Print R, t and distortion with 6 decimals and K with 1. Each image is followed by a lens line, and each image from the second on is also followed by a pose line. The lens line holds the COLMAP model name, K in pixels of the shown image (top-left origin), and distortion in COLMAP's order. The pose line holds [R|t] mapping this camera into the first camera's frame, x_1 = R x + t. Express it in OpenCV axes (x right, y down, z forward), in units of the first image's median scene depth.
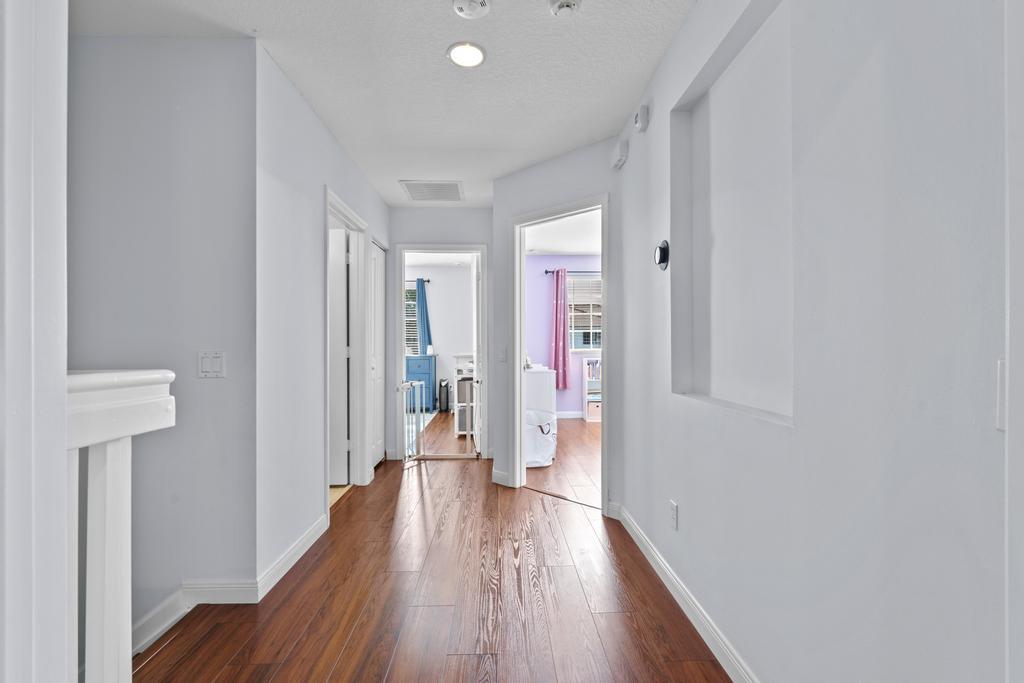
lens RADIAL K [[449.5, 0, 512.0], [0, 449.5, 341.5], [0, 0, 1]] dist [0.000516, 0.000011]
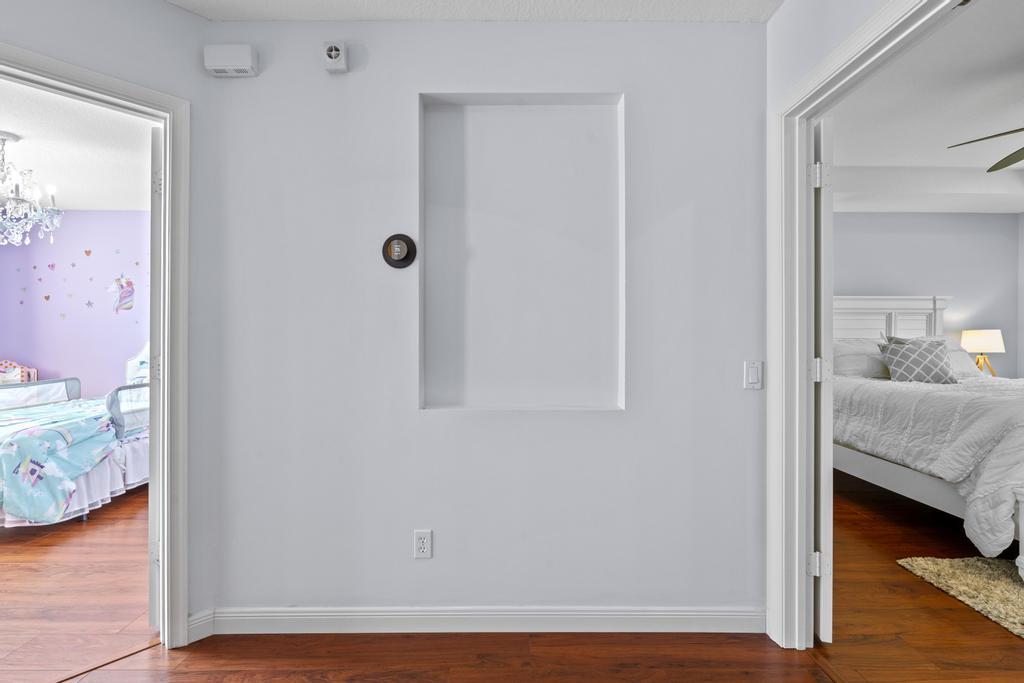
lens RADIAL K [[442.6, 0, 512.0], [0, 442.6, 341.5], [0, 0, 1]] dist [-0.000127, 0.000053]
pose [[0.017372, 0.009738, 0.999802, -0.481637], [-0.007223, 0.999928, -0.009614, -0.010449], [-0.999823, -0.007054, 0.017441, 0.741650]]
